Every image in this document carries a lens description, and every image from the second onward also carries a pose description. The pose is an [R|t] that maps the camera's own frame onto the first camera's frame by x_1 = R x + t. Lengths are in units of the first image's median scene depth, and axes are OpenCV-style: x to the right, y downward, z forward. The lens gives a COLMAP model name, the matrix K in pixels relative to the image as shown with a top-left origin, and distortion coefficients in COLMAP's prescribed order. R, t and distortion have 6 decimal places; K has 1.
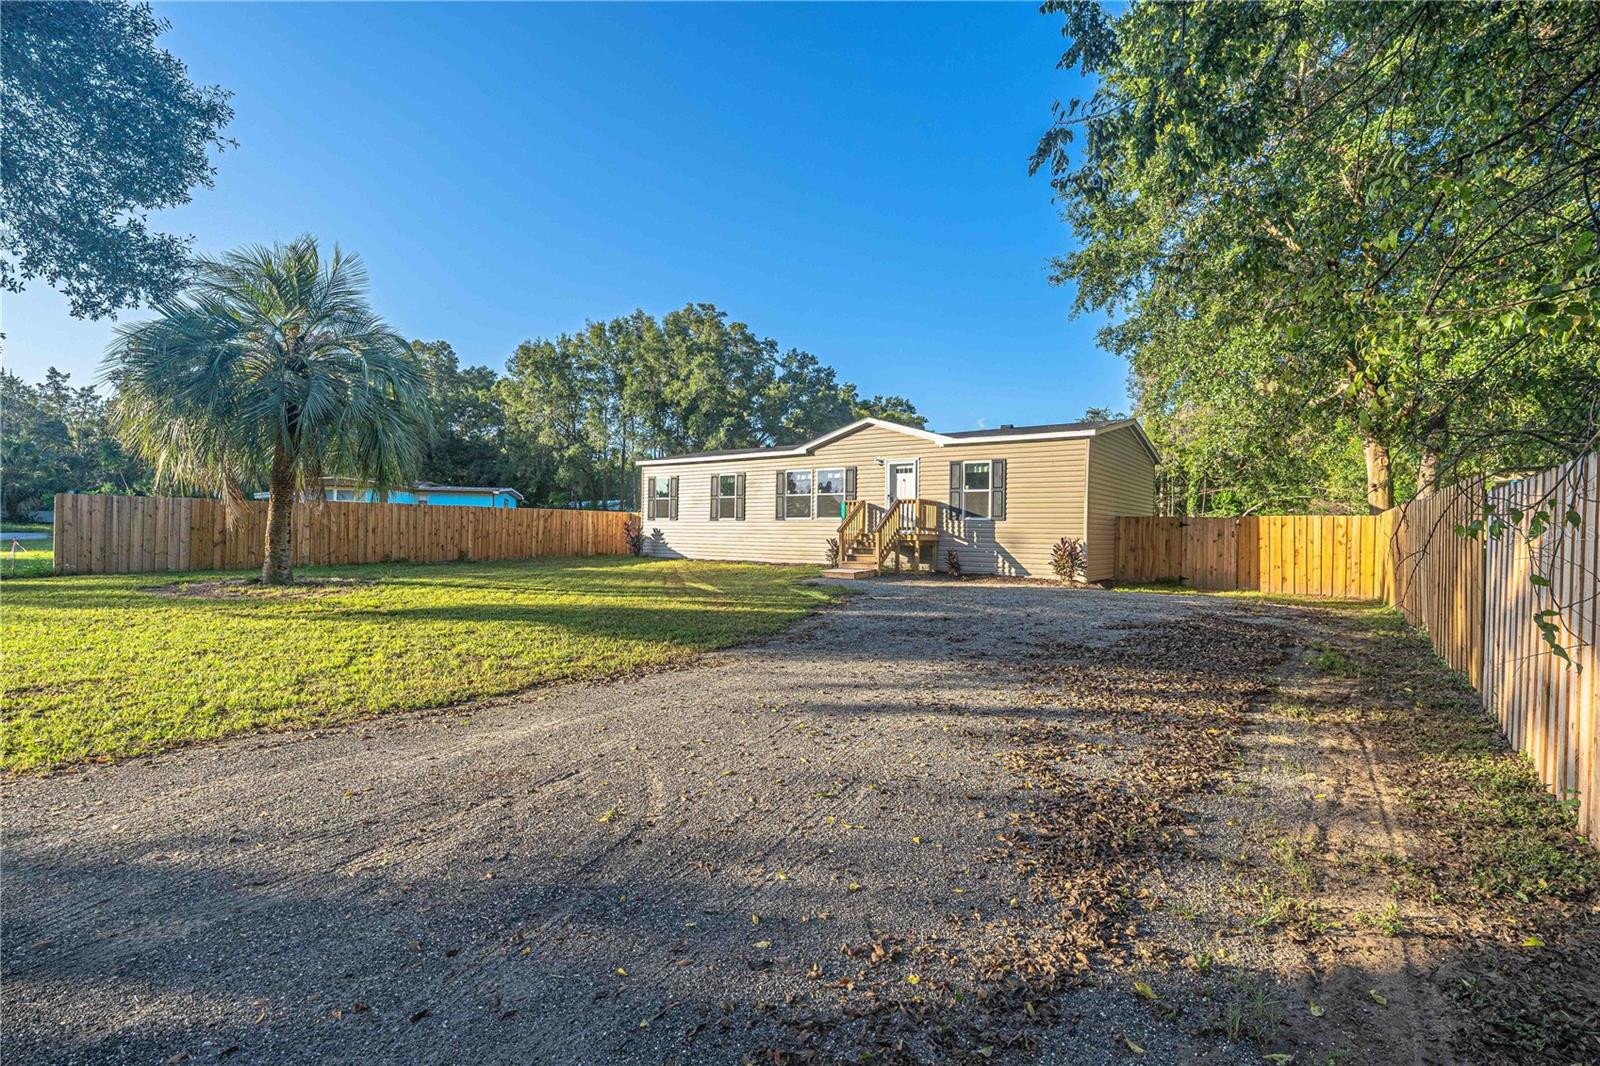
lens RADIAL K [[721.9, 0, 816.6], [0, 721.9, 538.4], [0, 0, 1]] dist [0.001949, 0.000017]
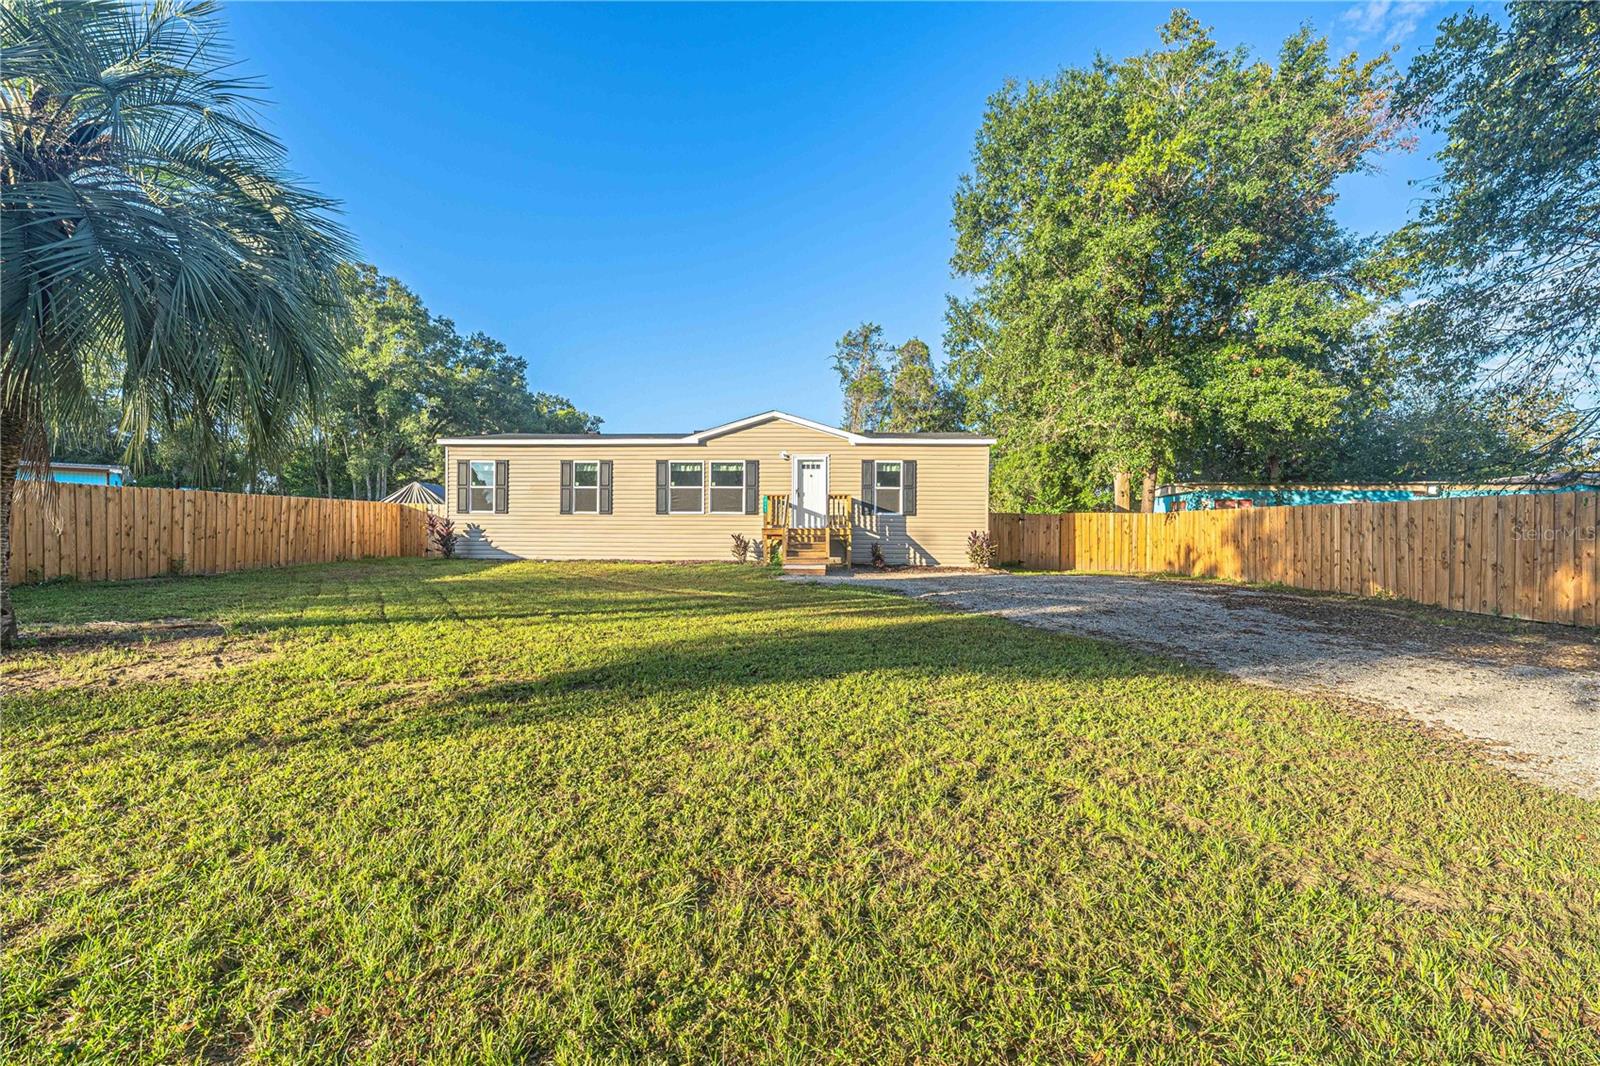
lens RADIAL K [[619.6, 0, 797.2], [0, 619.6, 527.5], [0, 0, 1]] dist [0.001374, 0.000690]
pose [[0.841186, -0.006647, 0.540705, -0.370323], [0.008595, 0.999962, -0.001079, -0.006816], [-0.540678, 0.005555, 0.841211, 0.272921]]
